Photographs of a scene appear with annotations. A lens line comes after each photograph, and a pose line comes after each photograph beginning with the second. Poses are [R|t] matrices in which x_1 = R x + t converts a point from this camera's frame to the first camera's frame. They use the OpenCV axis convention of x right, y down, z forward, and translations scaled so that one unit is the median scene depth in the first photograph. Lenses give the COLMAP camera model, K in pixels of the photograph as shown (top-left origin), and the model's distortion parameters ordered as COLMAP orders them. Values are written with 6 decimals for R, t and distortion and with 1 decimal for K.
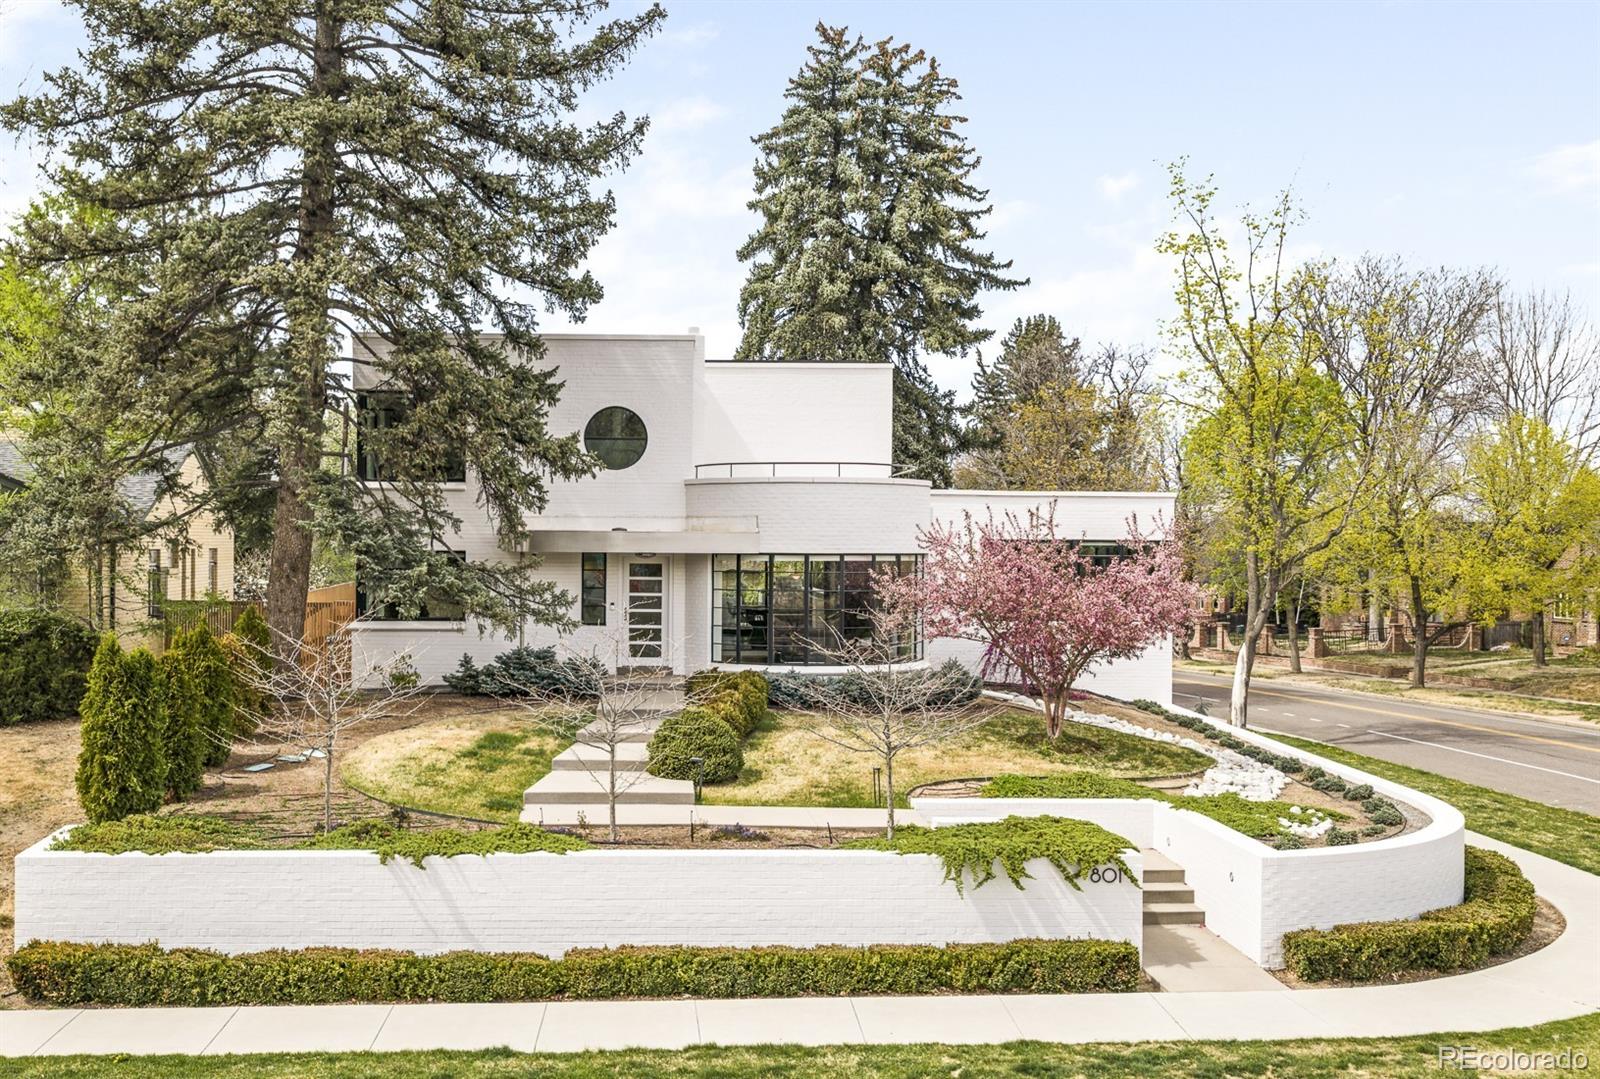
lens RADIAL K [[1333.4, 0, 800.0], [0, 1333.4, 539.5], [0, 0, 1]] dist [0.000535, 0.000092]
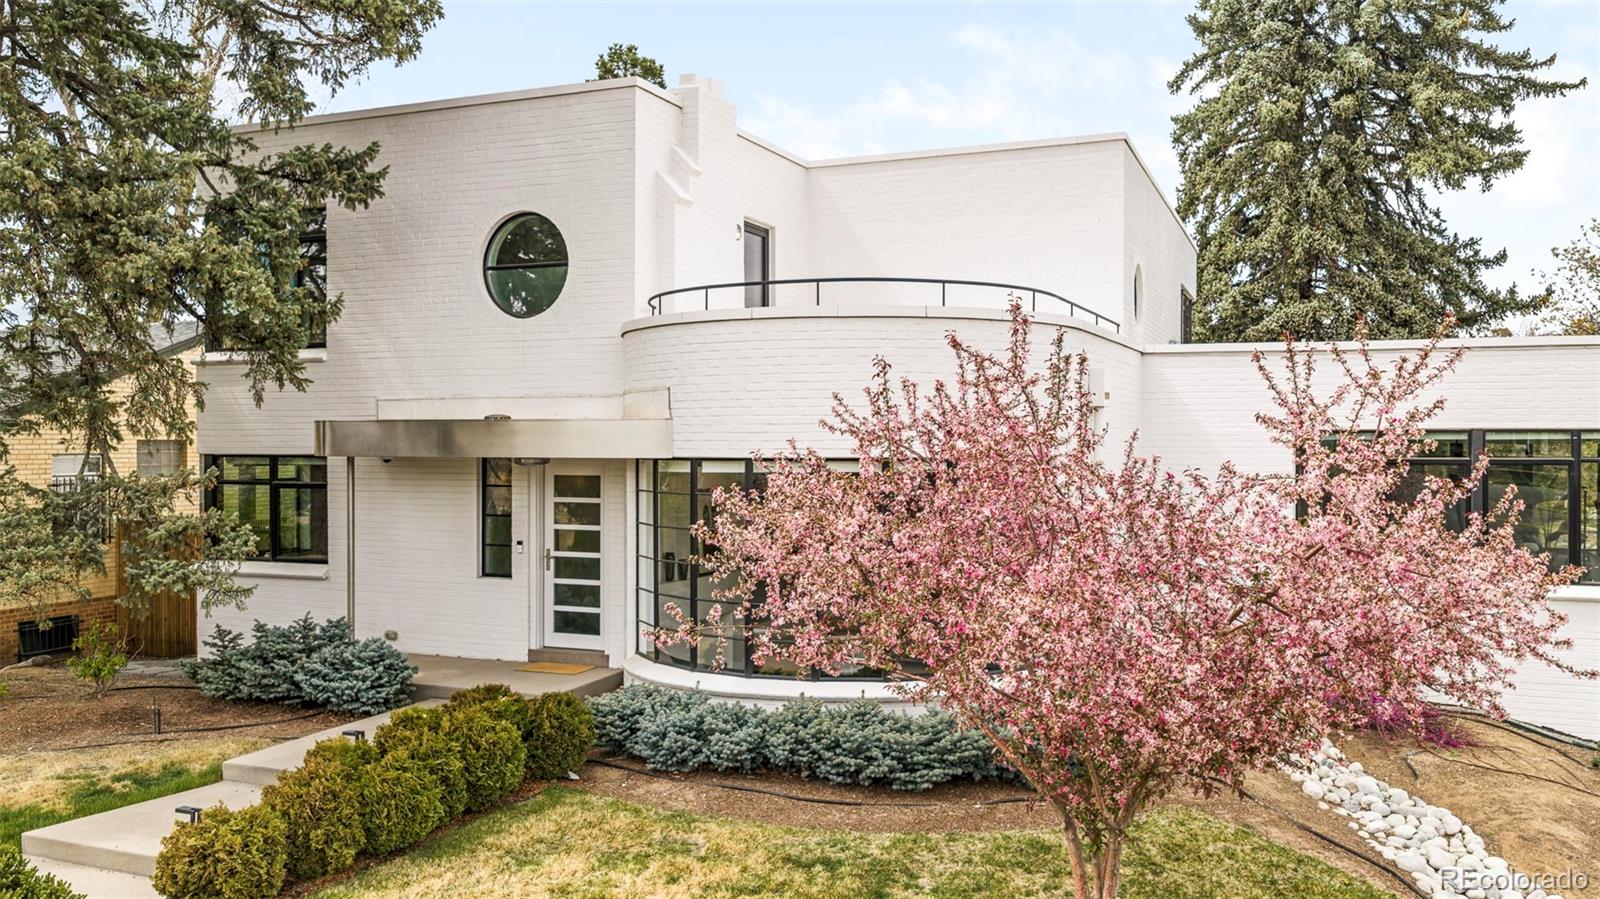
lens RADIAL K [[1336.6, 0, 851.8], [0, 1336.6, 447.8], [0, 0, 1]] dist [0.017540, -0.002786]
pose [[0.929427, -0.007309, -0.368933, 0.215930], [0.010006, 0.999935, 0.005397, 0.004027], [0.368870, -0.008708, 0.929440, 0.494780]]
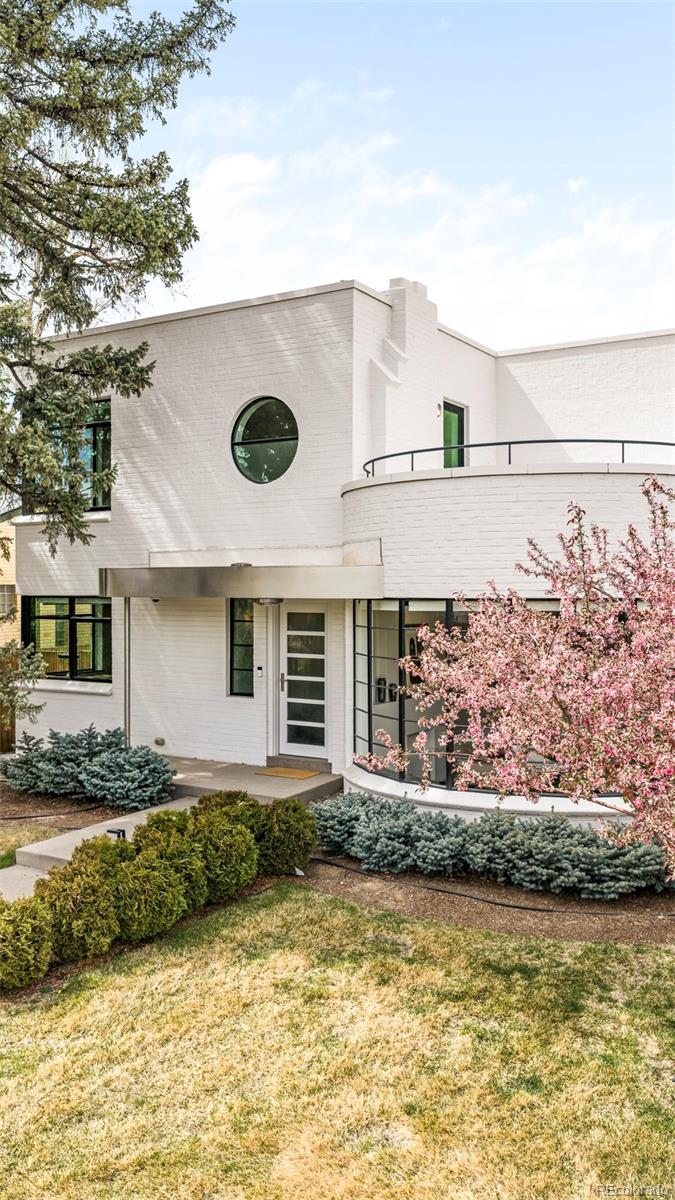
lens RADIAL K [[1002.4, 0, 339.6], [0, 1002.4, 582.2], [0, 0, 1]] dist [0.017540, -0.002786]
pose [[0.848048, -0.012996, -0.529760, 0.183872], [0.012160, 0.999913, -0.005064, 0.004809], [0.529780, -0.002147, 0.848132, 0.555088]]
